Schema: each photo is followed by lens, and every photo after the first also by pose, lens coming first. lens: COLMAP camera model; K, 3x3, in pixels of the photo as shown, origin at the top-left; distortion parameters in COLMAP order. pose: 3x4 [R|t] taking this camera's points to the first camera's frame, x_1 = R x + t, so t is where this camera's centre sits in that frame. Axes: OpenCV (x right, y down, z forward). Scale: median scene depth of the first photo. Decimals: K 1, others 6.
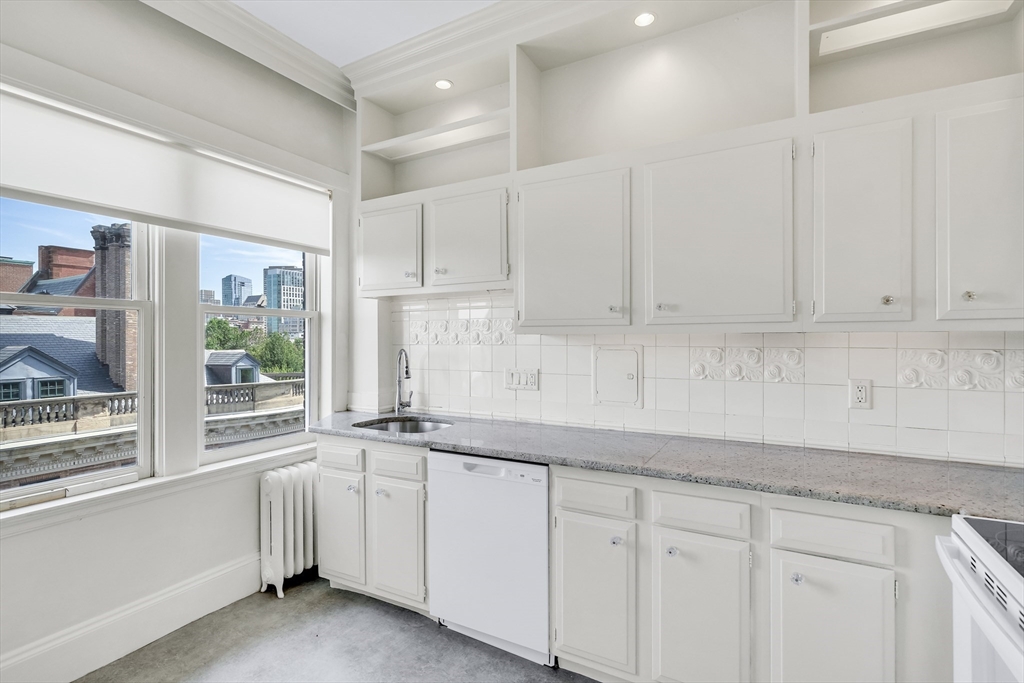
lens RADIAL K [[488.0, 0, 507.3], [0, 488.0, 335.1], [0, 0, 1]] dist [0.000103, 0.000865]
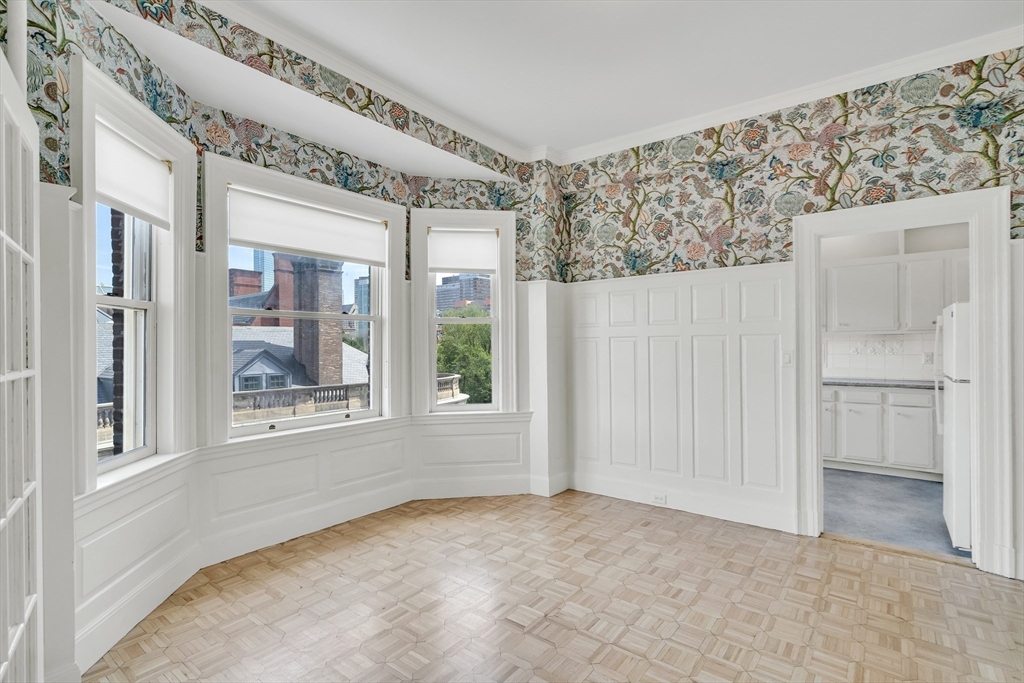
lens RADIAL K [[488.0, 0, 511.8], [0, 488.0, 344.2], [0, 0, 1]] dist [0.000103, 0.000865]
pose [[0.988948, -0.003370, -0.148226, -0.788974], [0.004433, 0.999967, 0.006842, 0.016277], [0.148198, -0.007424, 0.988930, -1.391343]]
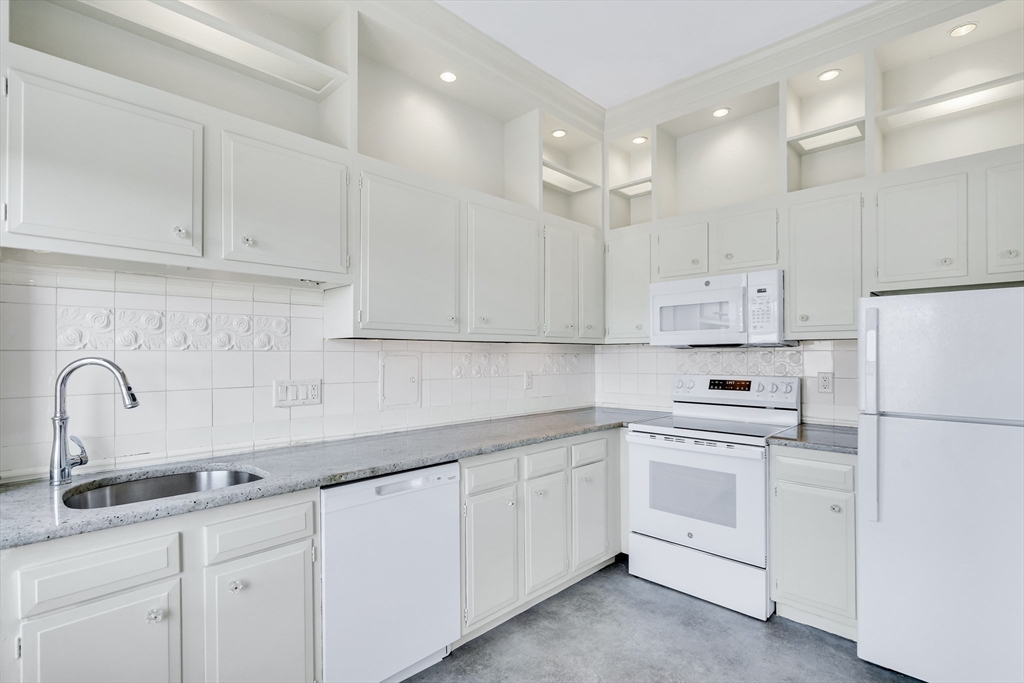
lens RADIAL K [[488.0, 0, 513.6], [0, 488.0, 349.4], [0, 0, 1]] dist [0.000103, 0.000865]
pose [[0.262716, 0.014761, 0.964760, -0.696945], [-0.004473, 0.999891, -0.014081, 0.029072], [-0.964863, -0.000616, 0.262754, 0.459201]]
